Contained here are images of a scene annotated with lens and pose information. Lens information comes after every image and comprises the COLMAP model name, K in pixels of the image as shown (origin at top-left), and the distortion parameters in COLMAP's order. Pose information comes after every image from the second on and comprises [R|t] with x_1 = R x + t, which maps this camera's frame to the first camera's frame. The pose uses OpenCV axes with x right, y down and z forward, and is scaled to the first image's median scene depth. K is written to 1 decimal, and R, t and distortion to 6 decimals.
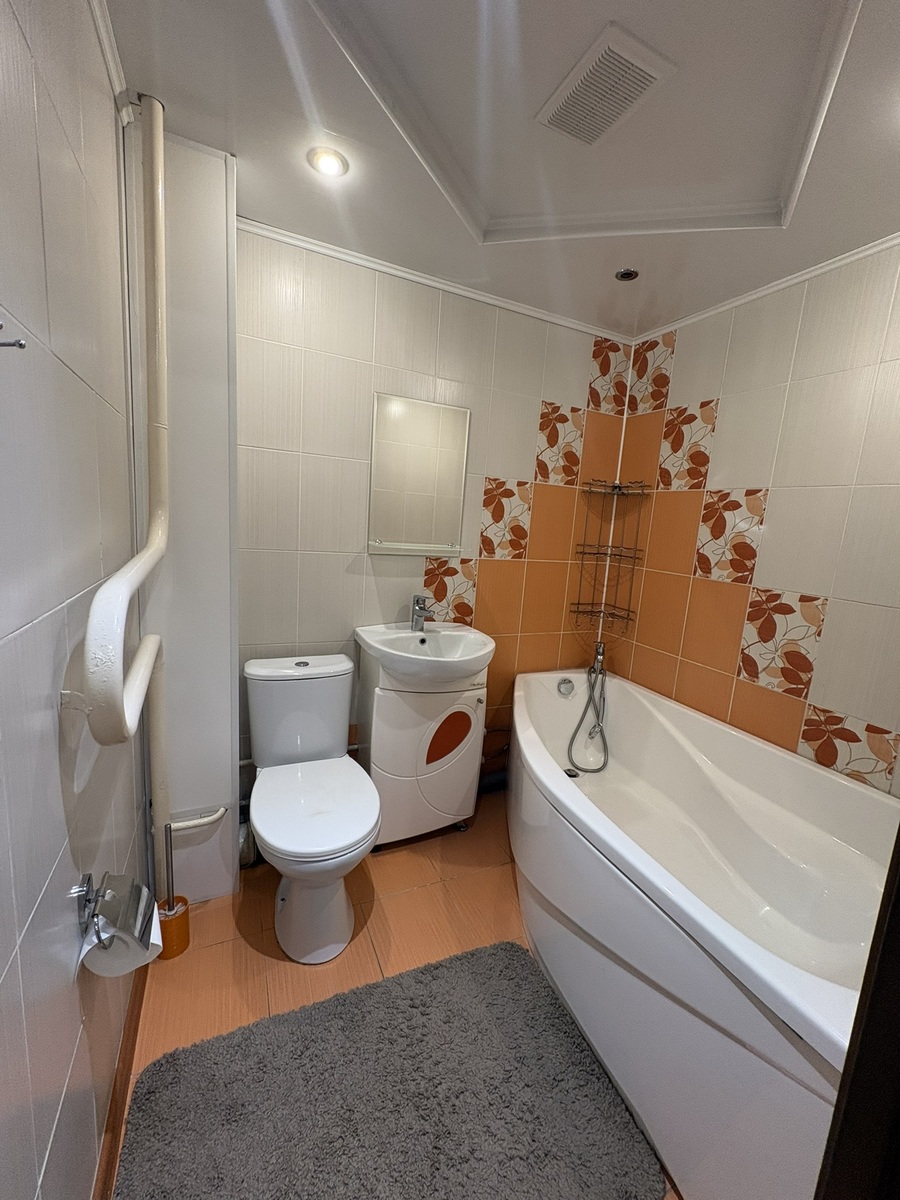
lens RADIAL K [[477.3, 0, 450.0], [0, 477.3, 600.0], [0, 0, 1]] dist [0.000842, 0.000258]
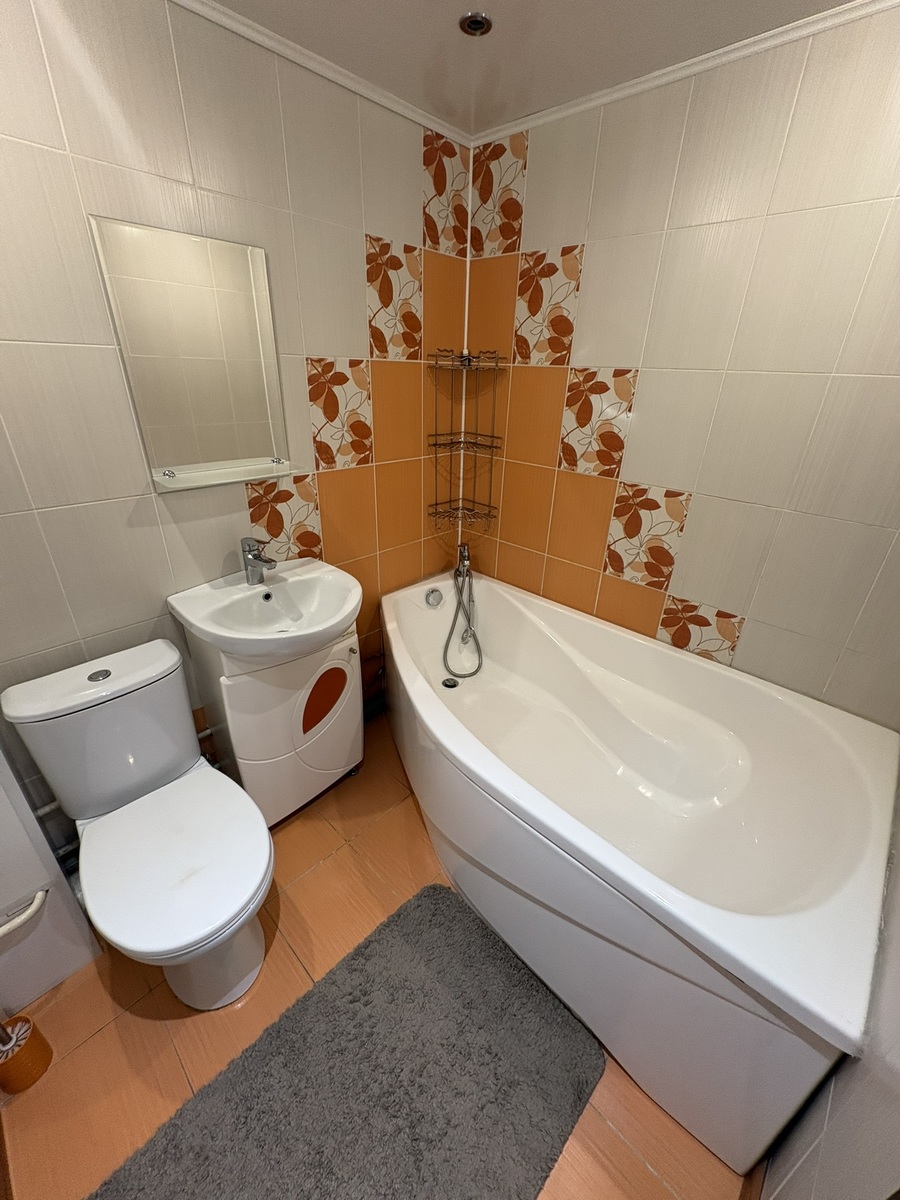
lens RADIAL K [[477.3, 0, 450.0], [0, 477.3, 600.0], [0, 0, 1]] dist [0.000842, 0.000258]
pose [[0.928738, -0.200251, 0.312001, -0.023263], [0.096651, 0.943252, 0.317703, -0.125915], [-0.357916, -0.264907, 0.895388, 0.184938]]
